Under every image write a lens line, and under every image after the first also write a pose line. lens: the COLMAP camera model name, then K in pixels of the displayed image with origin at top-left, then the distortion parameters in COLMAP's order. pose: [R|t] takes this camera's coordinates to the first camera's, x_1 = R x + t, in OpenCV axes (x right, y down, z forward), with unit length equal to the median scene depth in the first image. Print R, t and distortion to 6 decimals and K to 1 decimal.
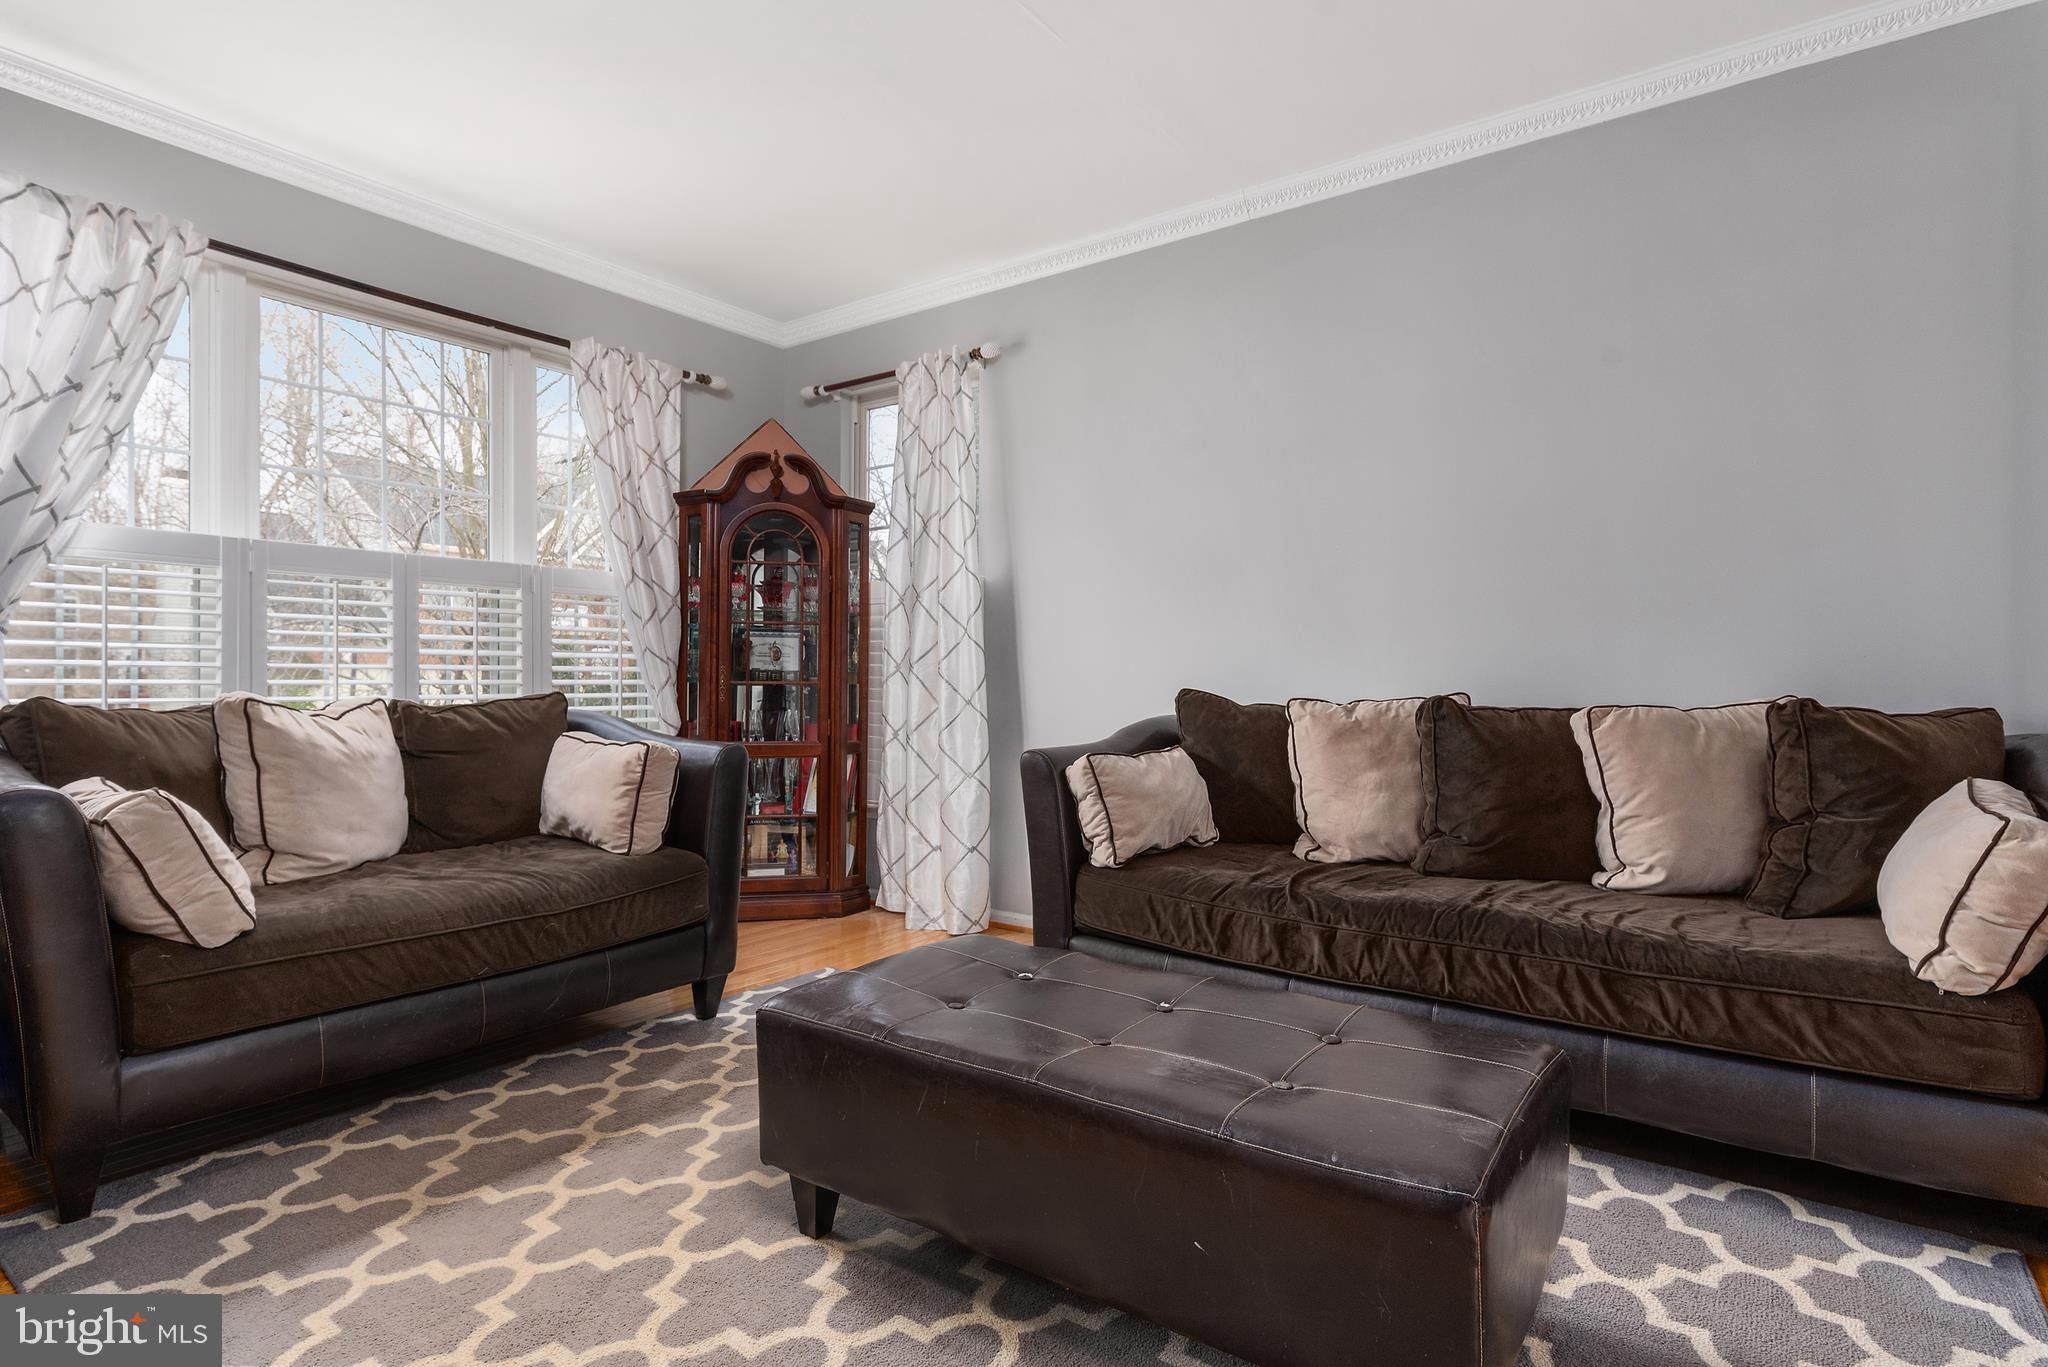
lens RADIAL K [[1044.3, 0, 1024.0], [0, 1044.3, 683.5], [0, 0, 1]] dist [0.001230, -0.000651]
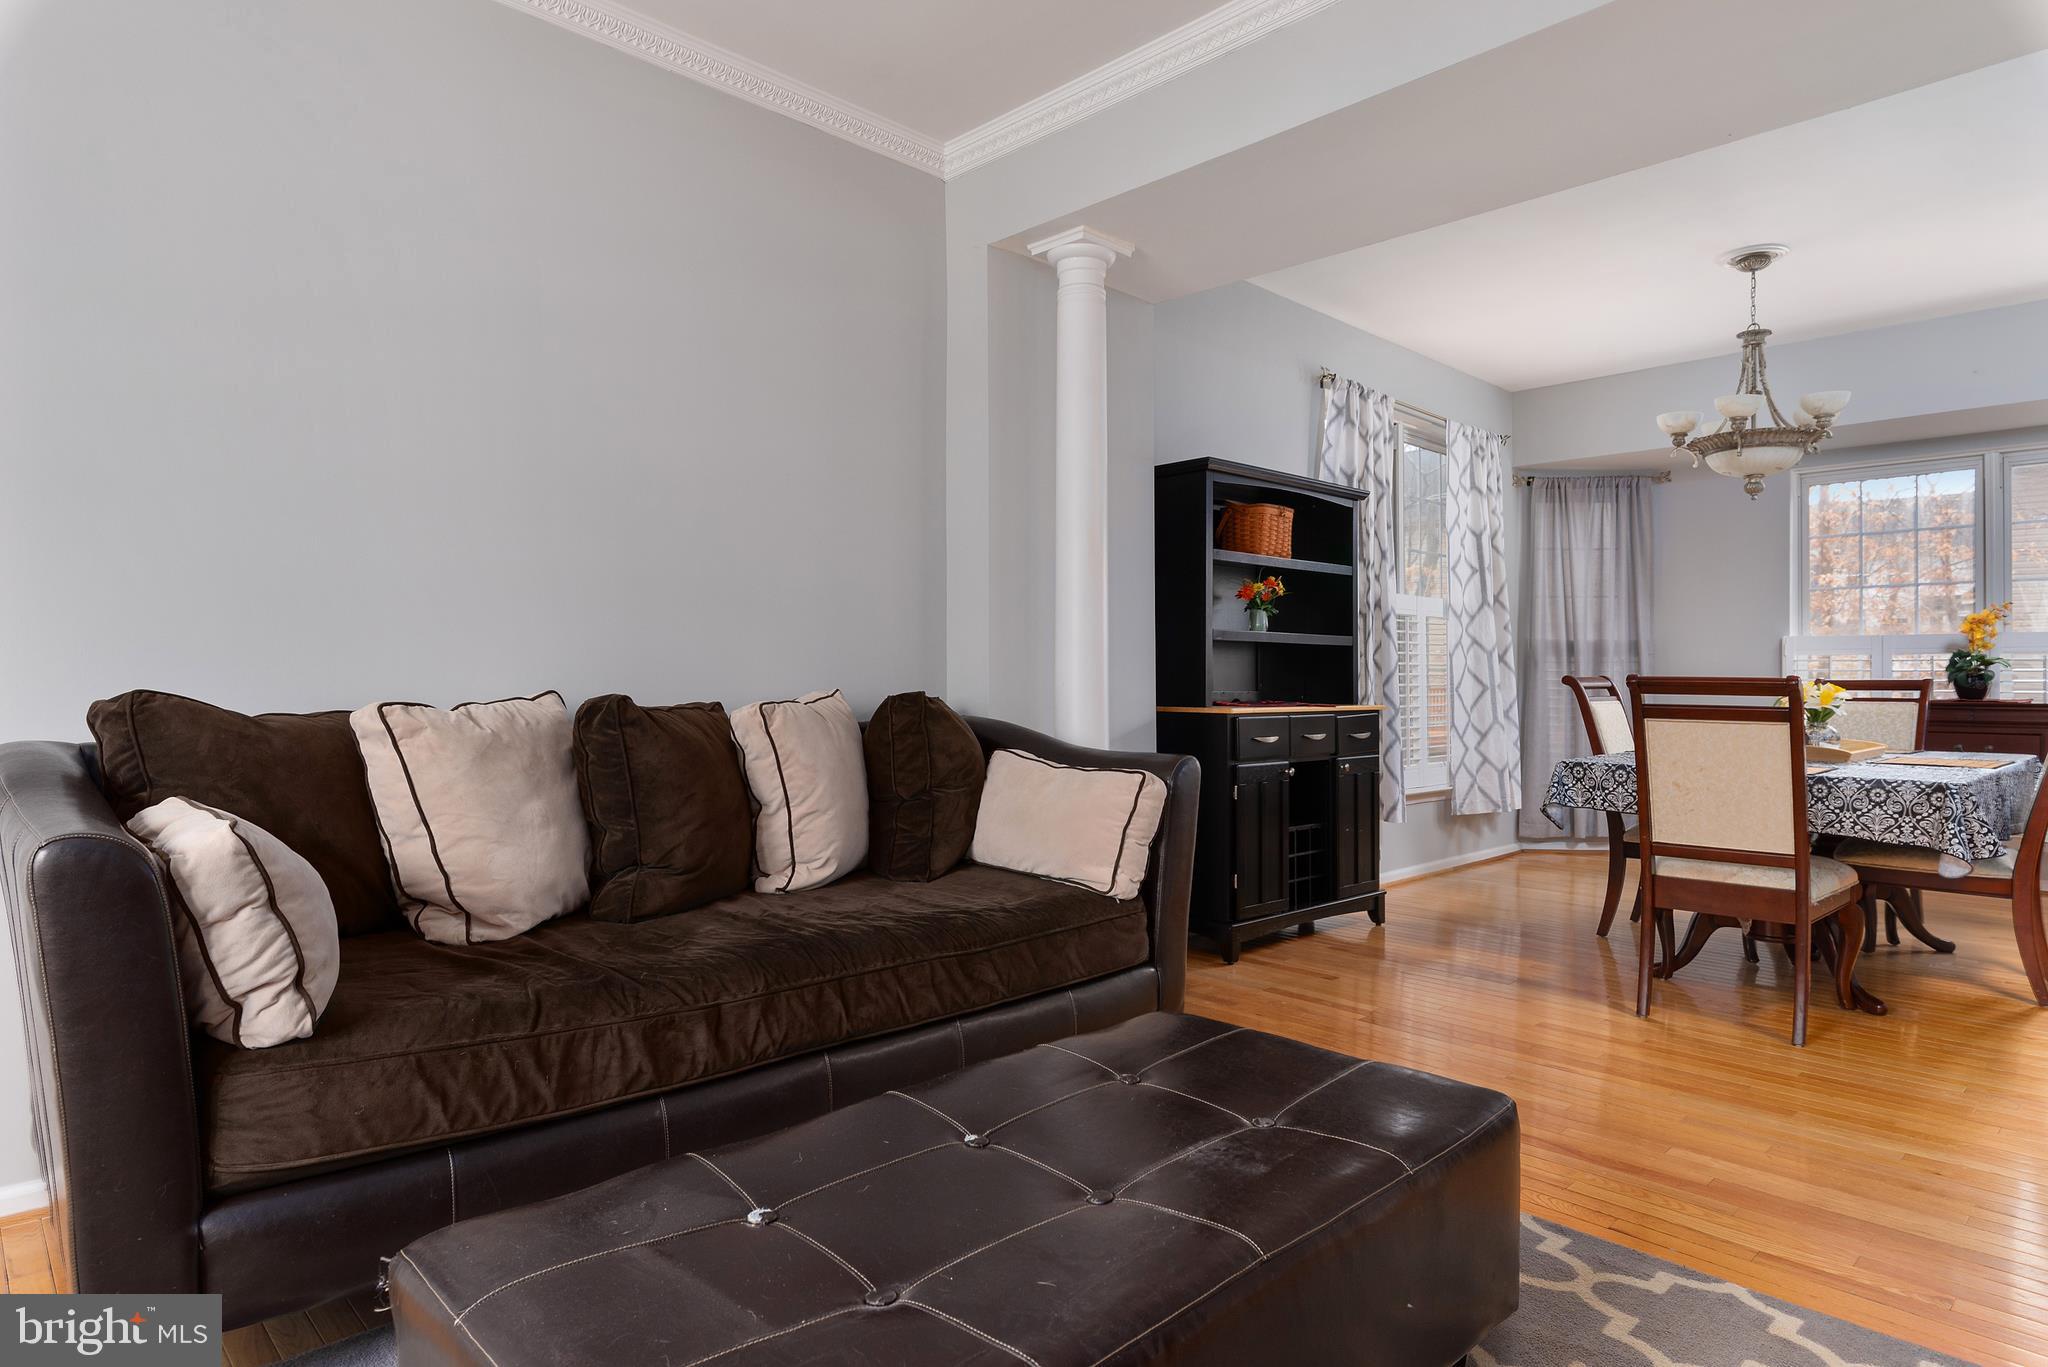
lens RADIAL K [[1139.4, 0, 1024.9], [0, 1139.4, 677.7], [0, 0, 1]] dist [0.001895, 0.001309]
pose [[0.154998, 0.002176, 0.987912, -0.455298], [-0.001654, 0.999997, -0.001944, -0.000233], [-0.987913, -0.001333, 0.155001, 0.620000]]
